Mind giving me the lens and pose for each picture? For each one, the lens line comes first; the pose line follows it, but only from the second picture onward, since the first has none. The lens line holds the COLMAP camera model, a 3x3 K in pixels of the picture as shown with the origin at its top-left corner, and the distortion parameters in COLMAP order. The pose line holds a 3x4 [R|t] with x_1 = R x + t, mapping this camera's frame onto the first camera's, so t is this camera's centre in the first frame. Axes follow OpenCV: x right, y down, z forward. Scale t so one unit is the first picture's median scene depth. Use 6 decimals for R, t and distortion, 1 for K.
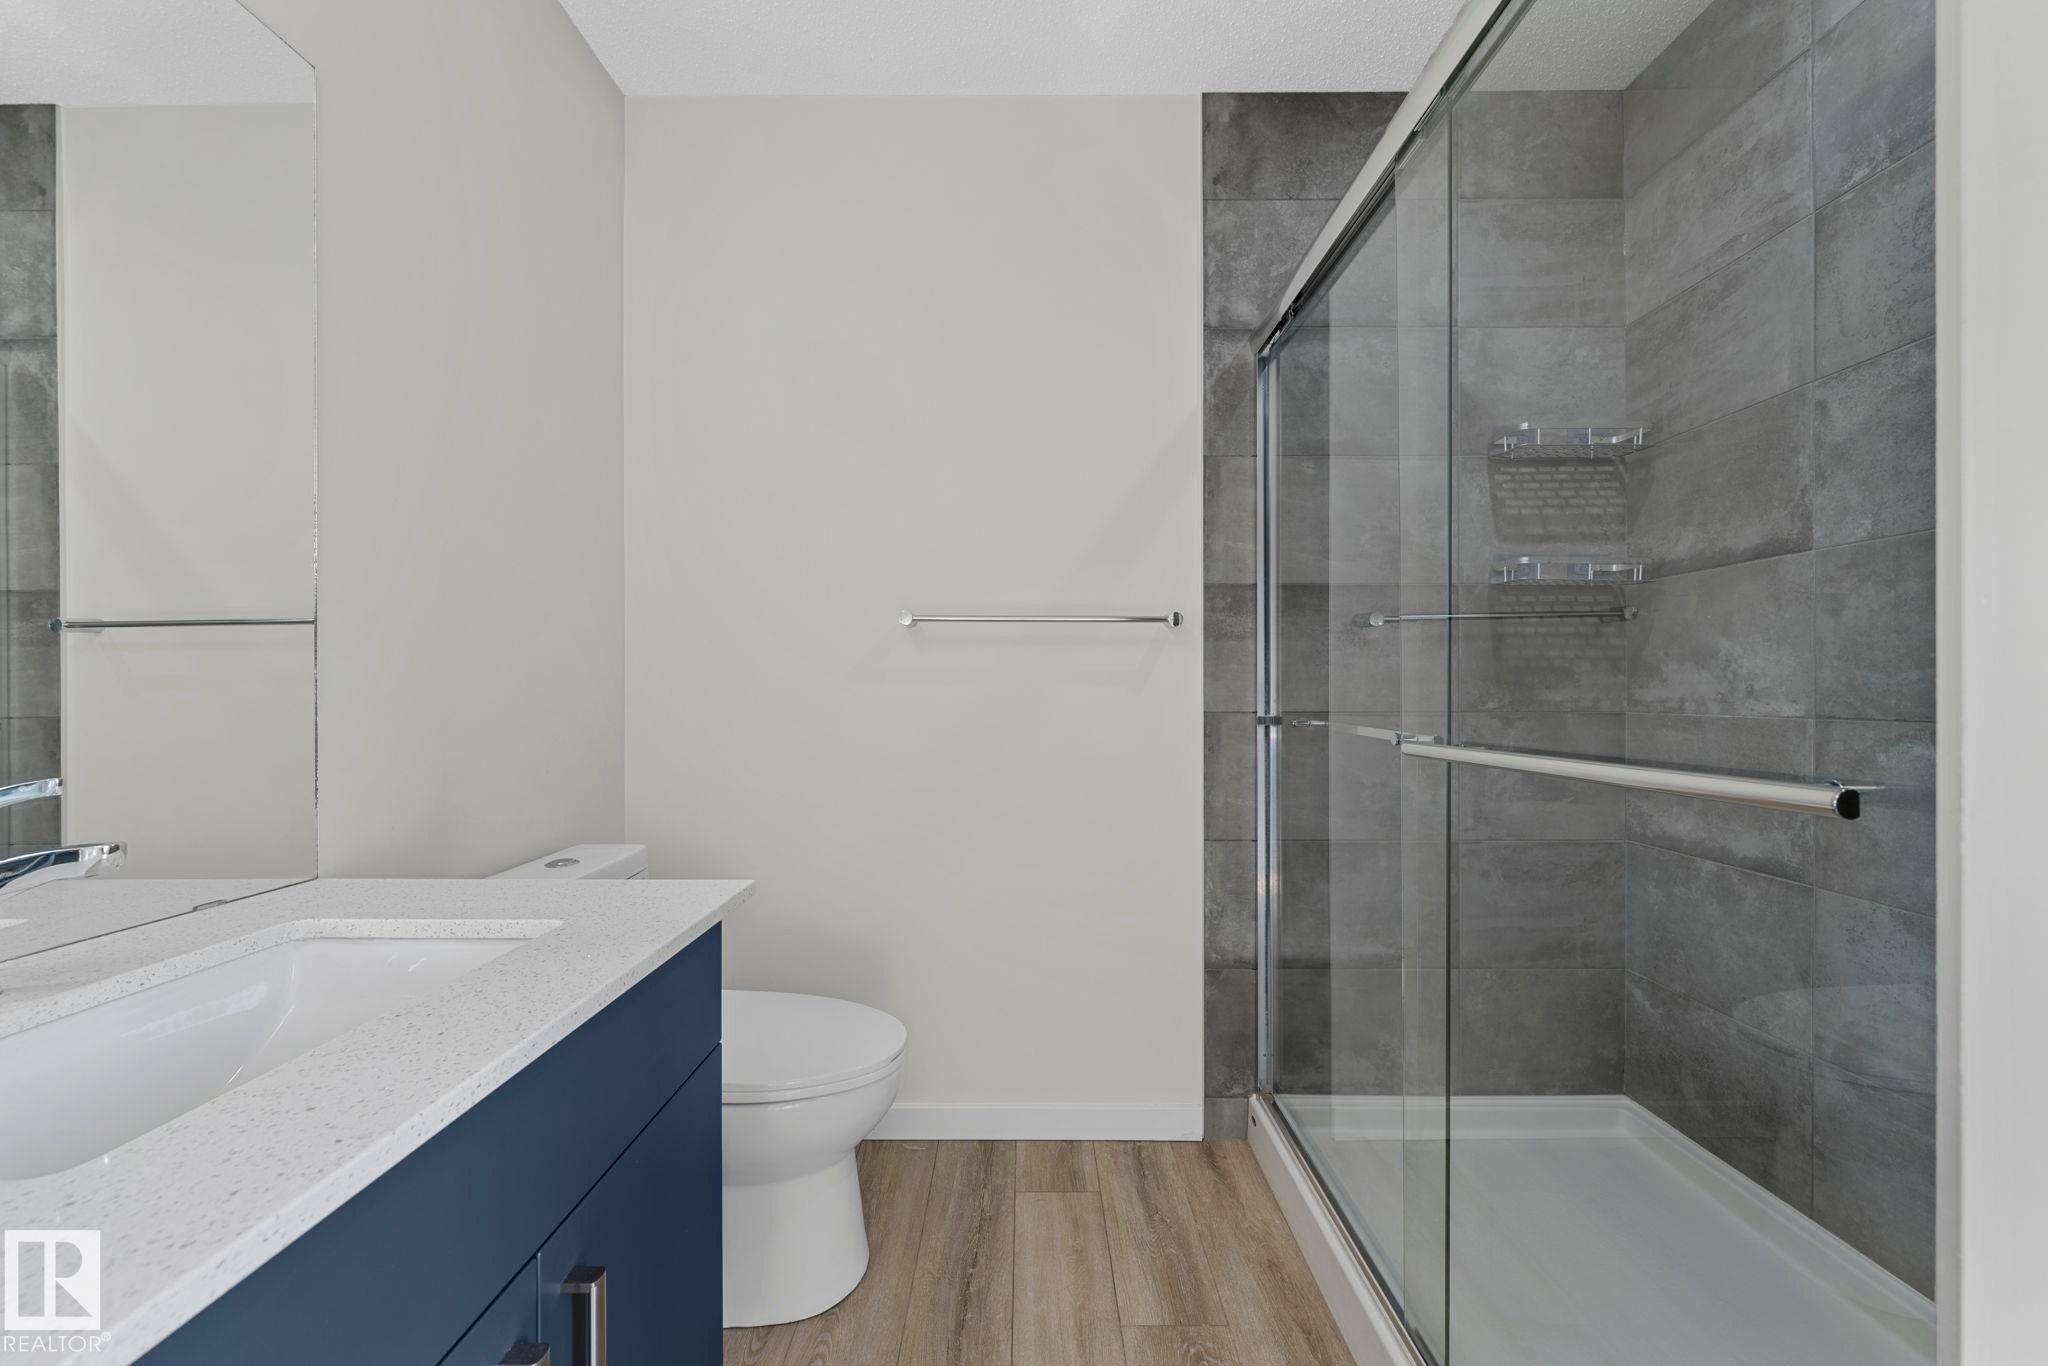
lens RADIAL K [[808.6, 0, 1024.0], [0, 808.6, 683.0], [0, 0, 1]] dist [0.000700, 0.000051]
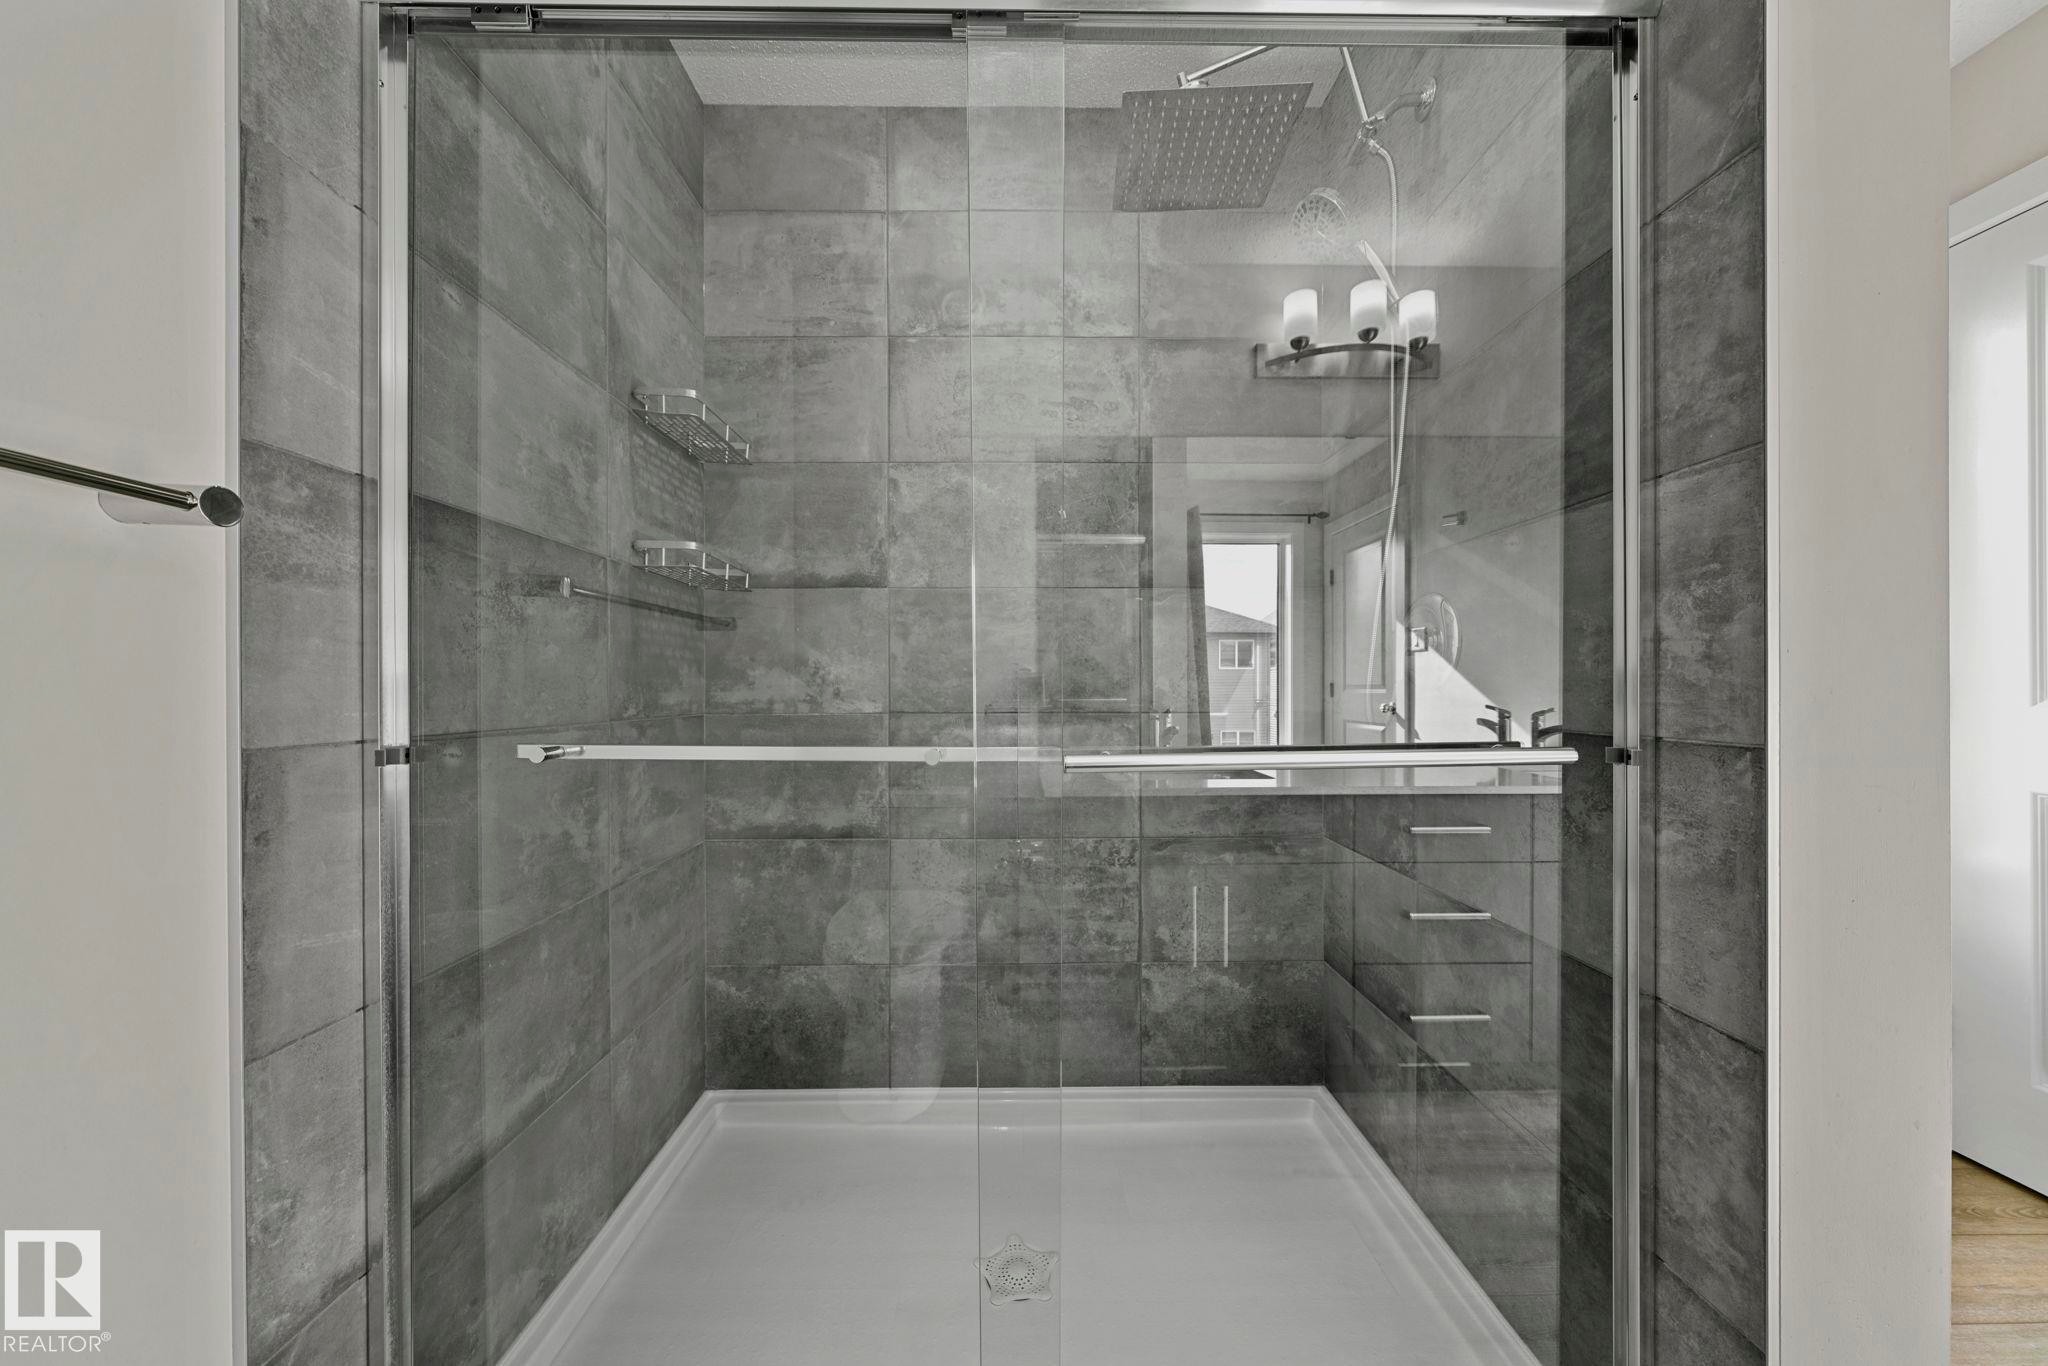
lens RADIAL K [[690.1, 0, 1023.7], [0, 690.1, 688.1], [0, 0, 1]] dist [-0.002462, -0.000058]
pose [[-0.020316, 0.003048, 0.999789, -0.150555], [-0.006325, 0.999975, -0.003177, 0.003525], [-0.999774, -0.006388, -0.020297, 0.696258]]
